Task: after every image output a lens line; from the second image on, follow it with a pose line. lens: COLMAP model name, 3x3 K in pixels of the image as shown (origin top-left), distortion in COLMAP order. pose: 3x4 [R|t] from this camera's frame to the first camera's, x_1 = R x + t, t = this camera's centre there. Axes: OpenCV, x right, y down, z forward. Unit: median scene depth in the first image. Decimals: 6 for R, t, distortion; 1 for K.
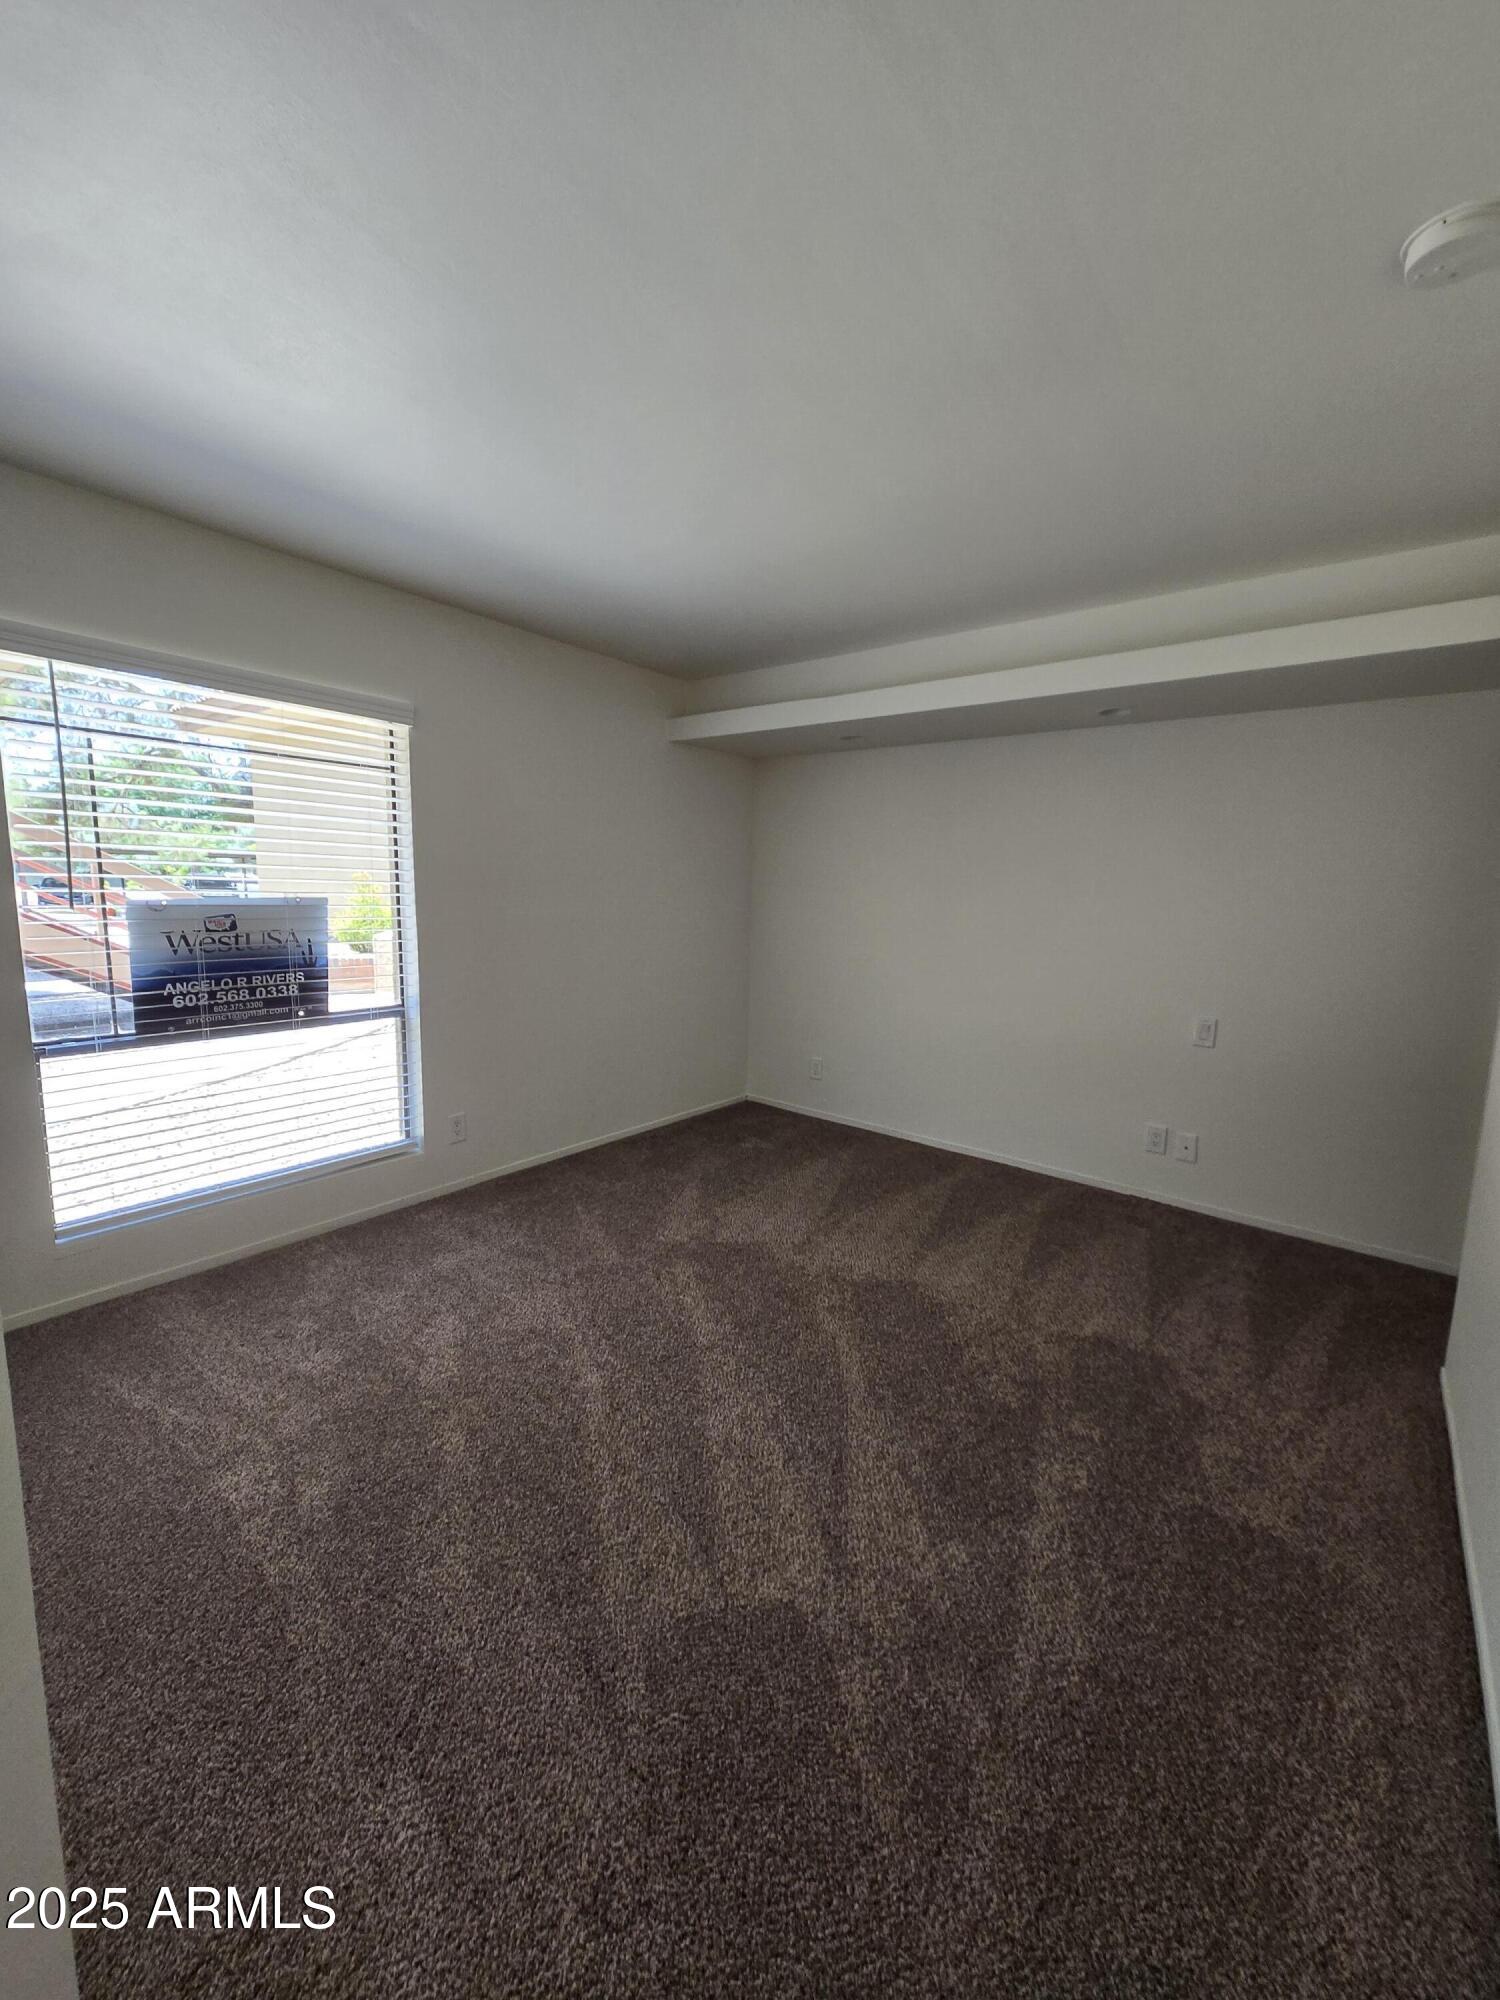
lens RADIAL K [[794.0, 0, 750.0], [0, 794.0, 1000.0], [0, 0, 1]] dist [0.000492, 0.000082]
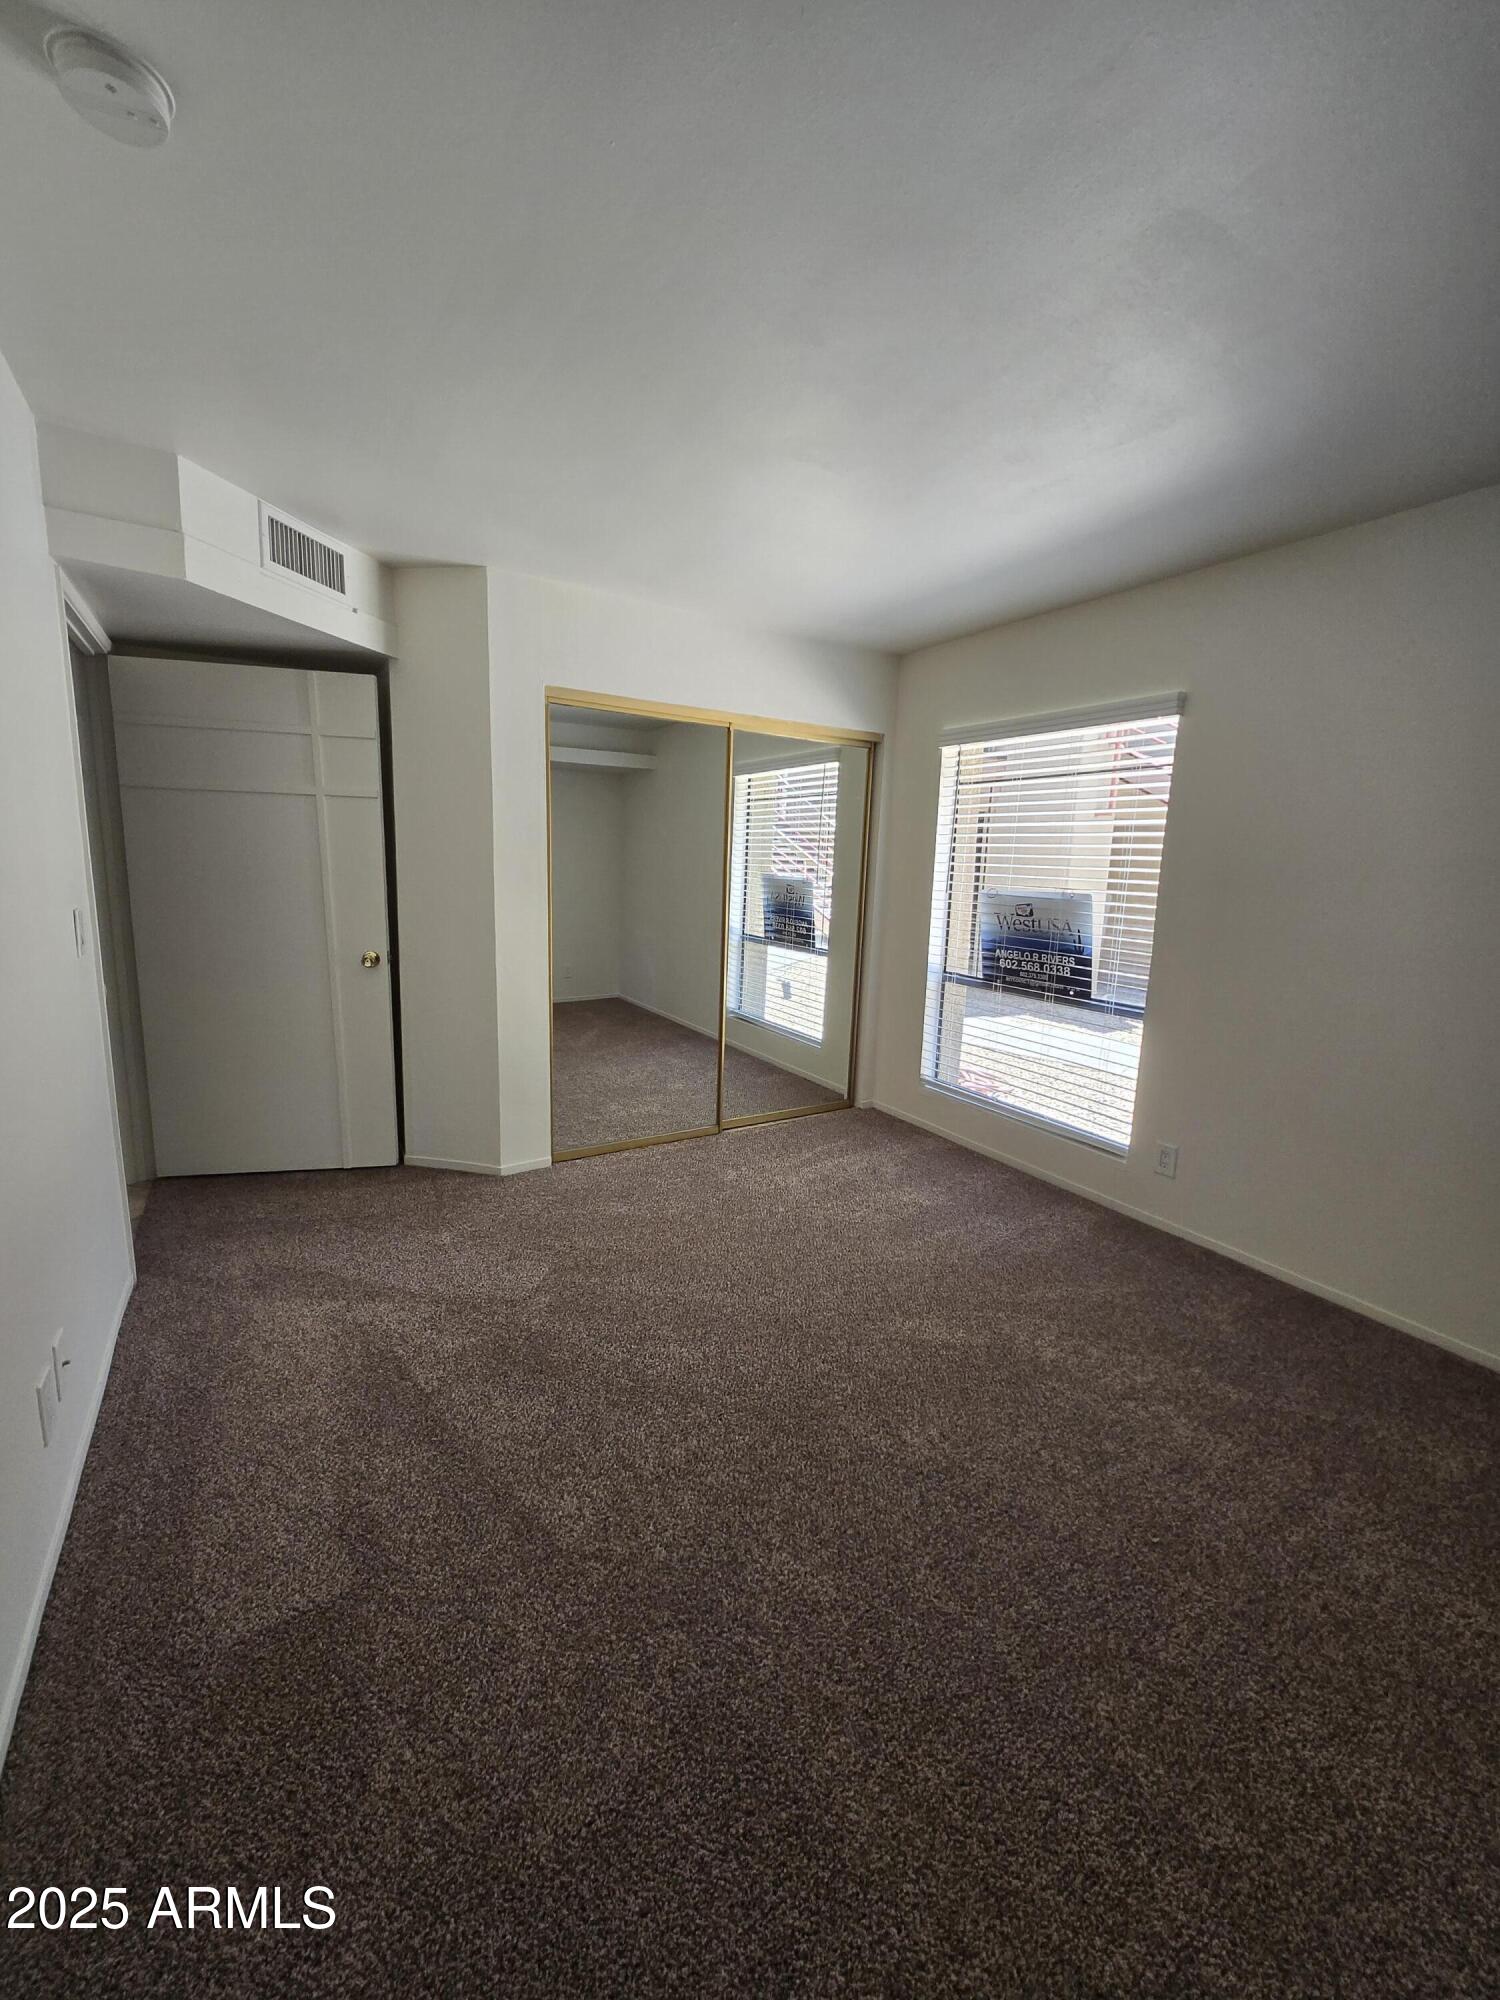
lens RADIAL K [[794.0, 0, 750.0], [0, 794.0, 1000.0], [0, 0, 1]] dist [0.000492, 0.000082]
pose [[-0.347307, 0.119157, -0.930150, 0.732539], [-0.183277, 0.964140, 0.191945, -0.117977], [0.919667, 0.237139, -0.313014, 0.990359]]
